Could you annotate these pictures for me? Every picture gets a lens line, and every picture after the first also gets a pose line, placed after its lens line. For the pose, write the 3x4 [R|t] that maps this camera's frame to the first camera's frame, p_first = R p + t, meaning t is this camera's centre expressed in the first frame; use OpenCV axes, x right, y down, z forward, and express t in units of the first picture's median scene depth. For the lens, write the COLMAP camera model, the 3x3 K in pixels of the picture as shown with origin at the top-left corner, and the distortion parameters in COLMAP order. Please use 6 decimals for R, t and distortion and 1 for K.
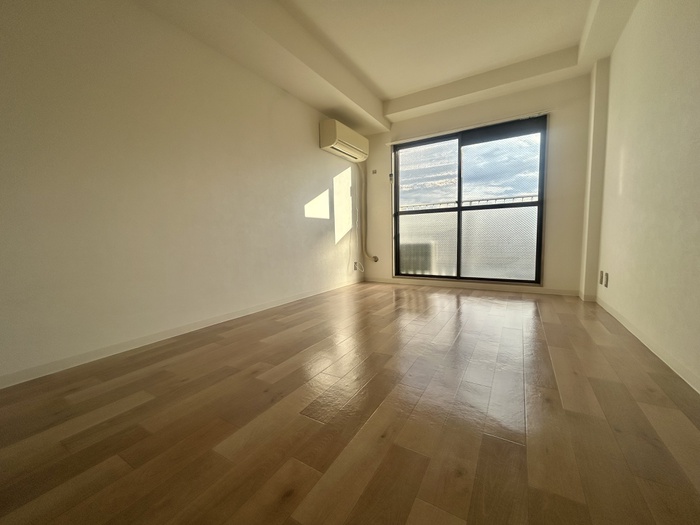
lens RADIAL K [[281.9, 0, 346.7], [0, 281.9, 262.4], [0, 0, 1]] dist [0.000730, 0.000308]
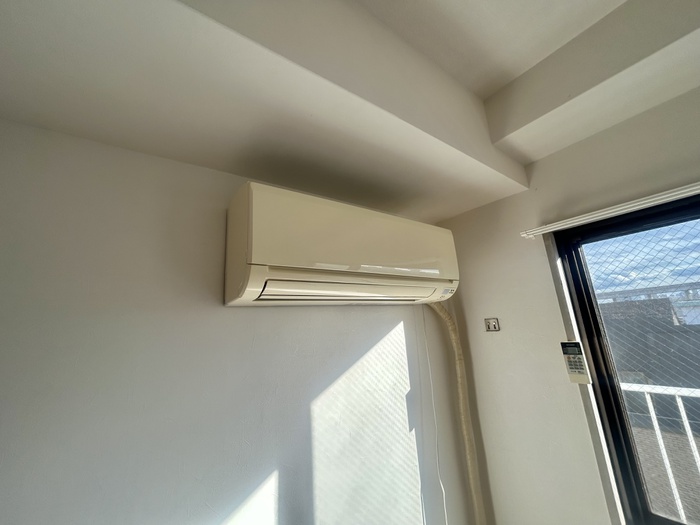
lens RADIAL K [[281.9, 0, 346.7], [0, 281.9, 262.4], [0, 0, 1]] dist [0.000730, 0.000308]
pose [[0.917356, -0.126117, -0.377561, 0.084504], [0.003984, 0.951346, -0.308098, -0.315154], [0.398048, 0.281132, 0.873226, 0.712158]]
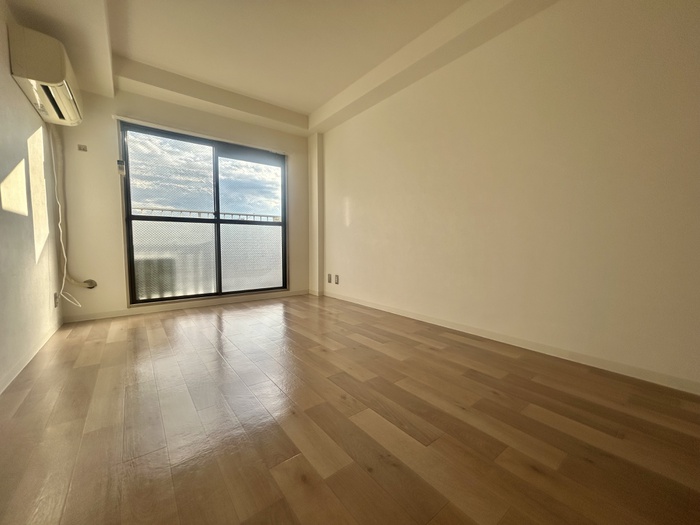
lens RADIAL K [[281.9, 0, 346.7], [0, 281.9, 262.4], [0, 0, 1]] dist [0.000730, 0.000308]
pose [[0.360996, -0.037489, 0.931814, -0.312027], [0.076187, 0.997037, 0.010598, -0.026568], [-0.929450, 0.067166, 0.362782, 0.246737]]
